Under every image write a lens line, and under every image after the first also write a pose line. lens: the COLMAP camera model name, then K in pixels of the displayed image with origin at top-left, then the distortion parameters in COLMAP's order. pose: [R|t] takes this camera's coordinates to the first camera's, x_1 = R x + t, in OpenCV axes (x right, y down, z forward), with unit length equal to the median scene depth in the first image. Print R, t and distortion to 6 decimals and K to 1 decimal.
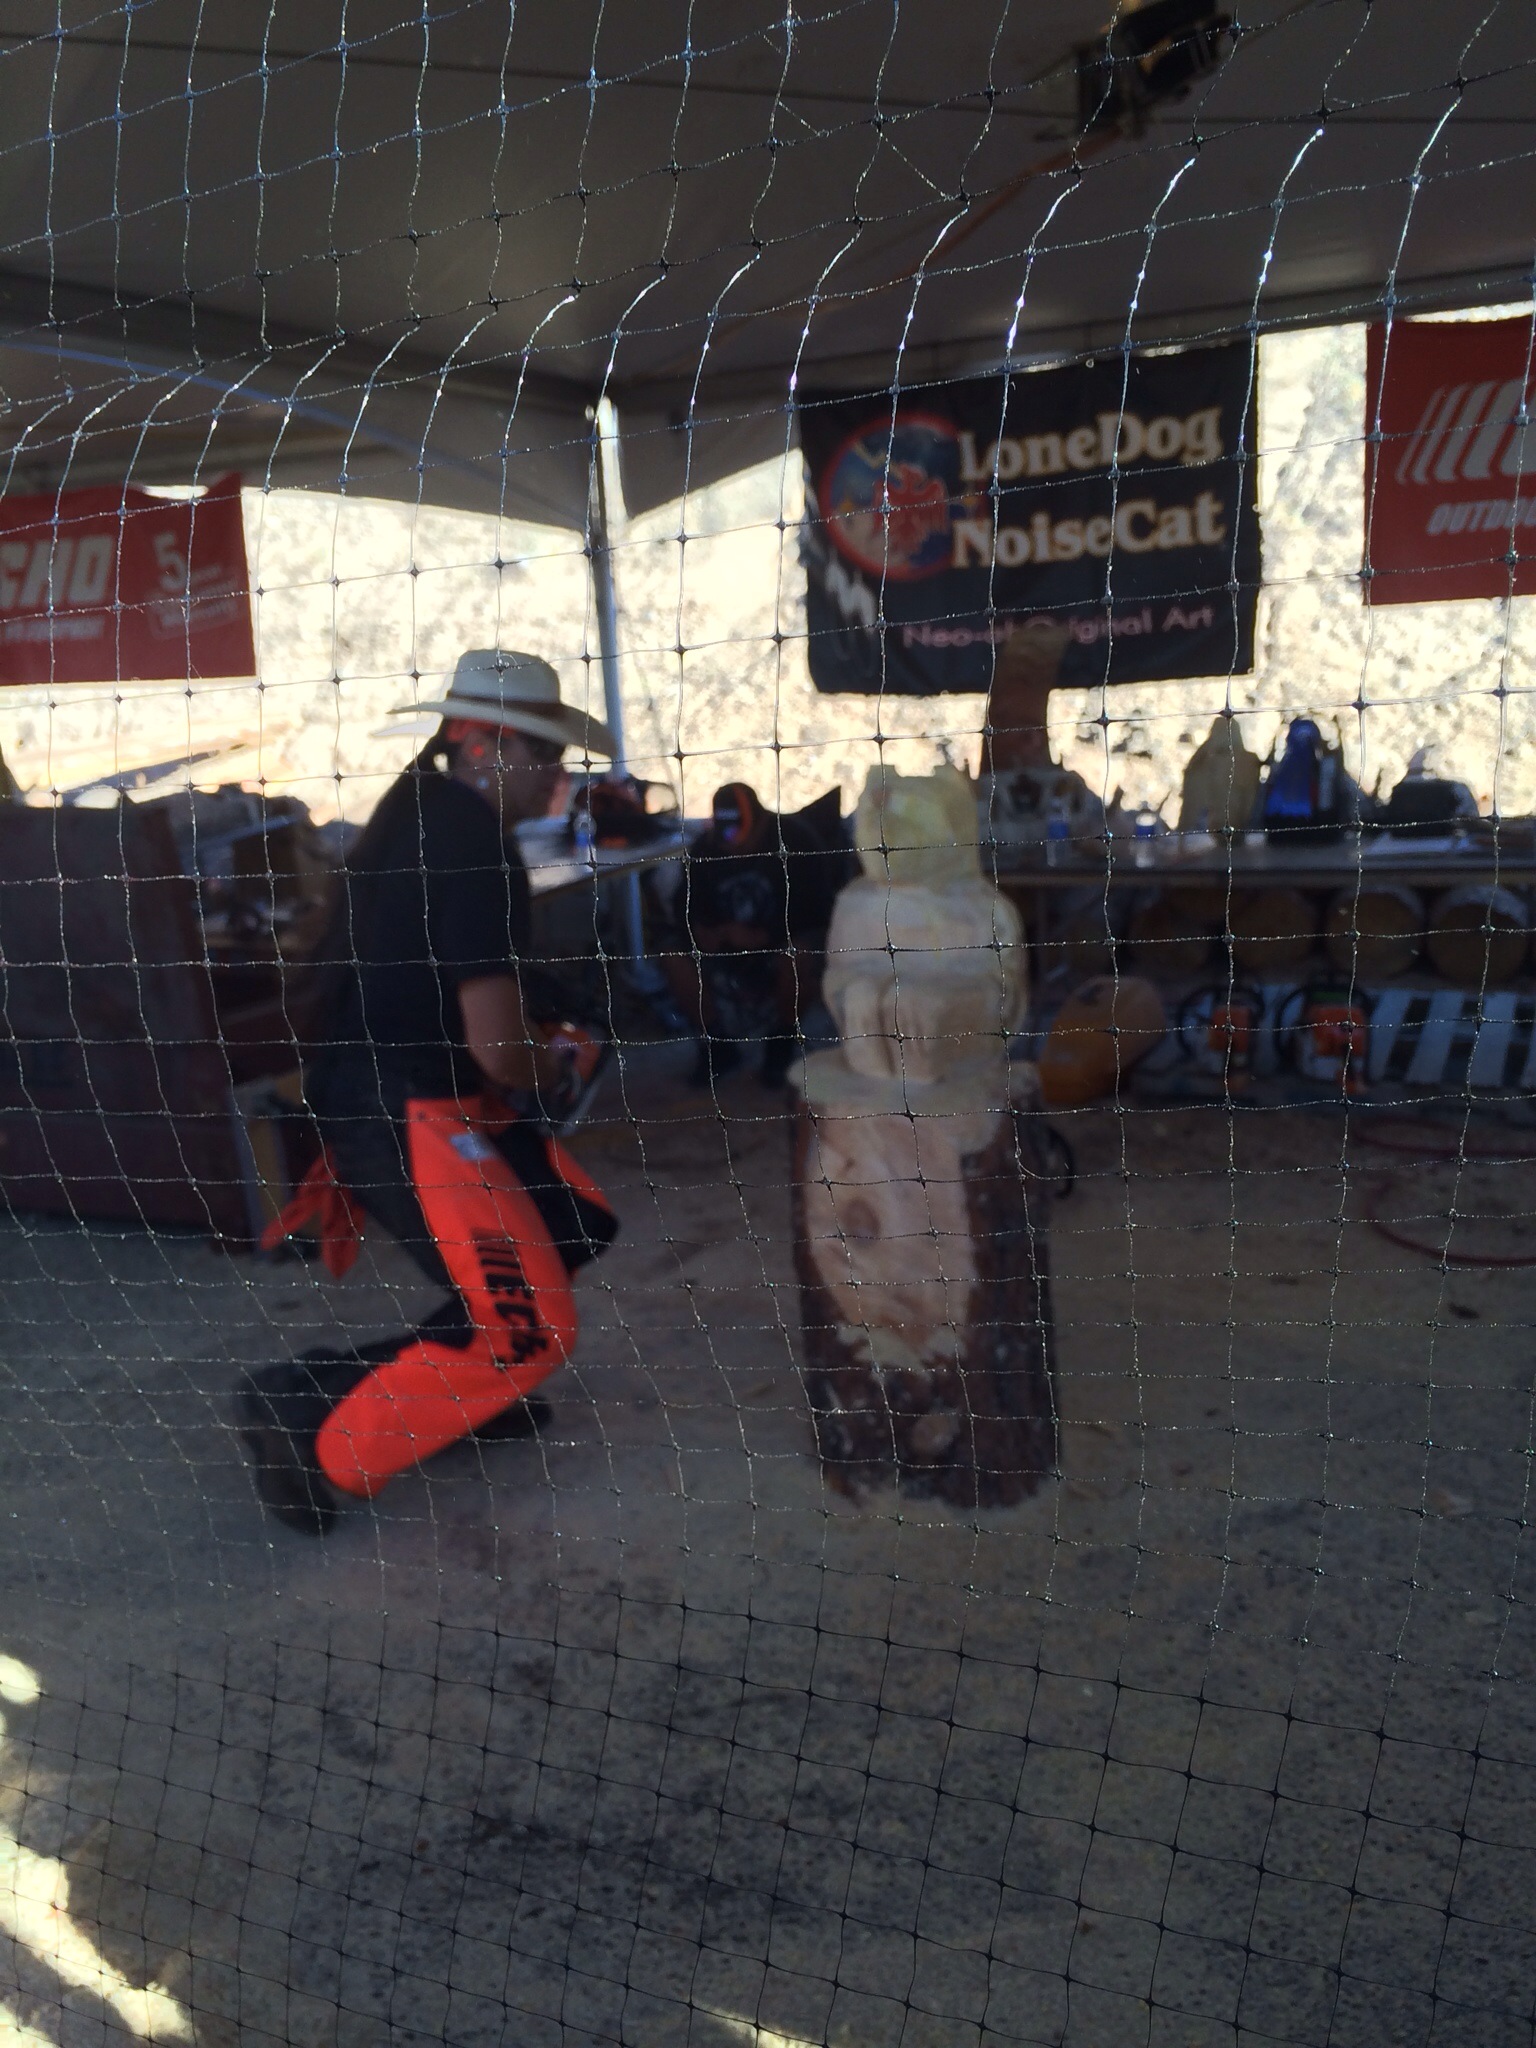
lens RADIAL K [[1799.9, 0, 770.5], [0, 1799.9, 1025.9], [0, 0, 1]] dist [0.046532, -0.004076]
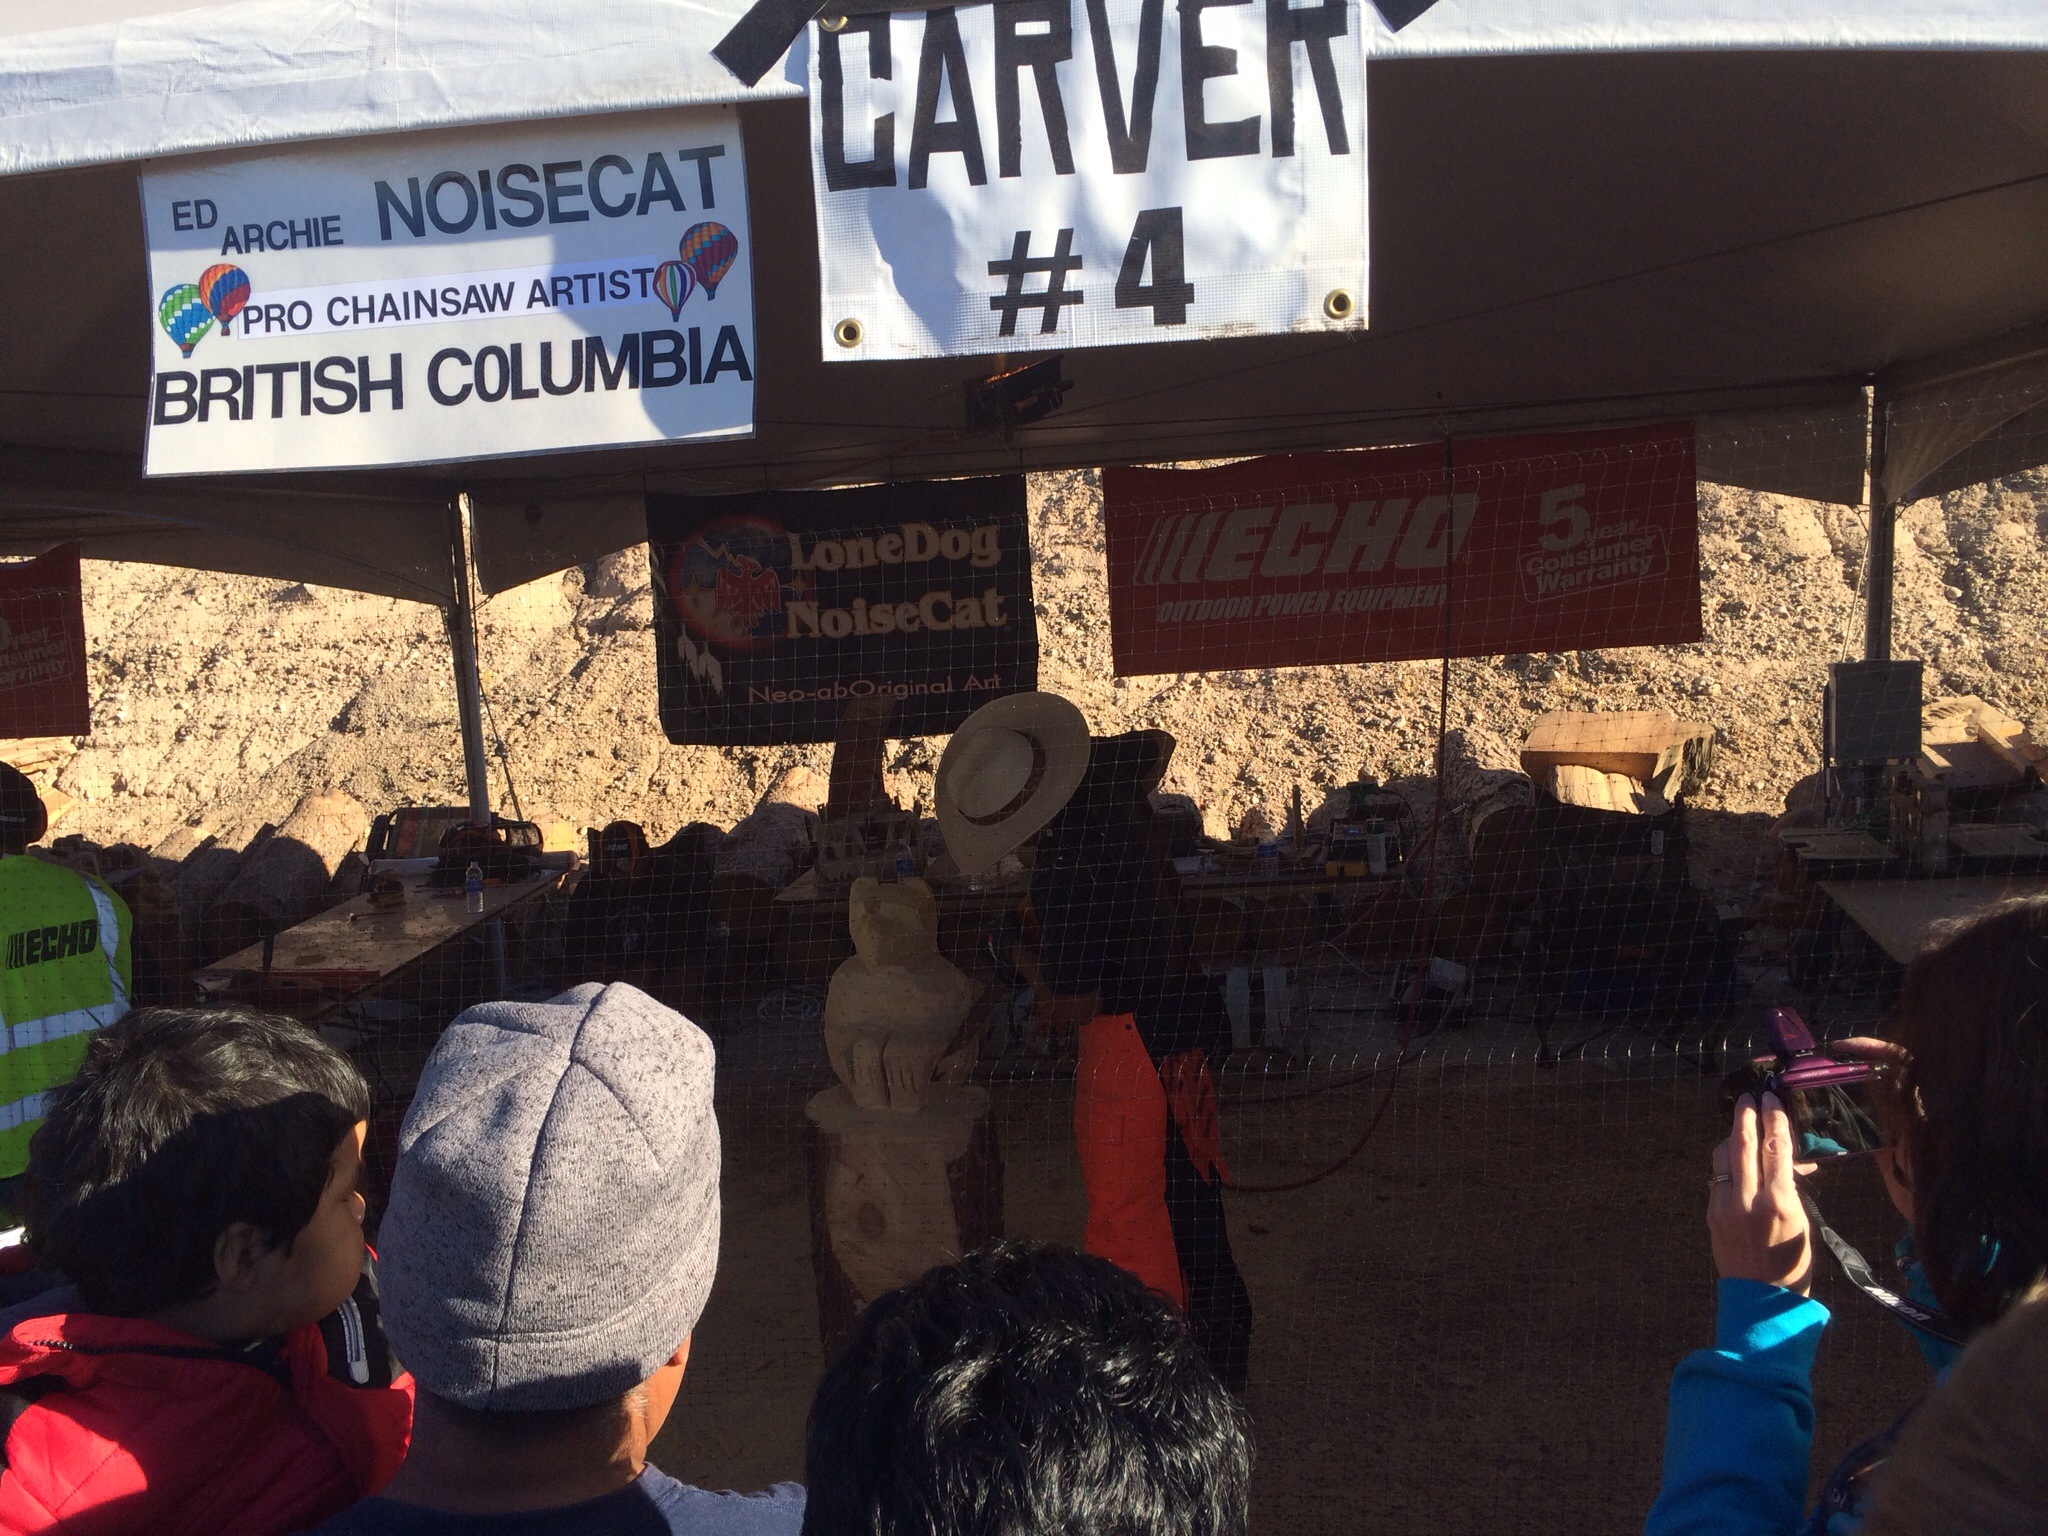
lens RADIAL K [[1799.9, 0, 1021.0], [0, 1799.9, 769.3], [0, 0, 1]] dist [0.046532, -0.004076]
pose [[0.949210, -0.044622, 0.311463, -0.135332], [0.074798, 0.993517, -0.085616, -0.055301], [-0.305624, 0.104565, 0.946393, -0.185612]]
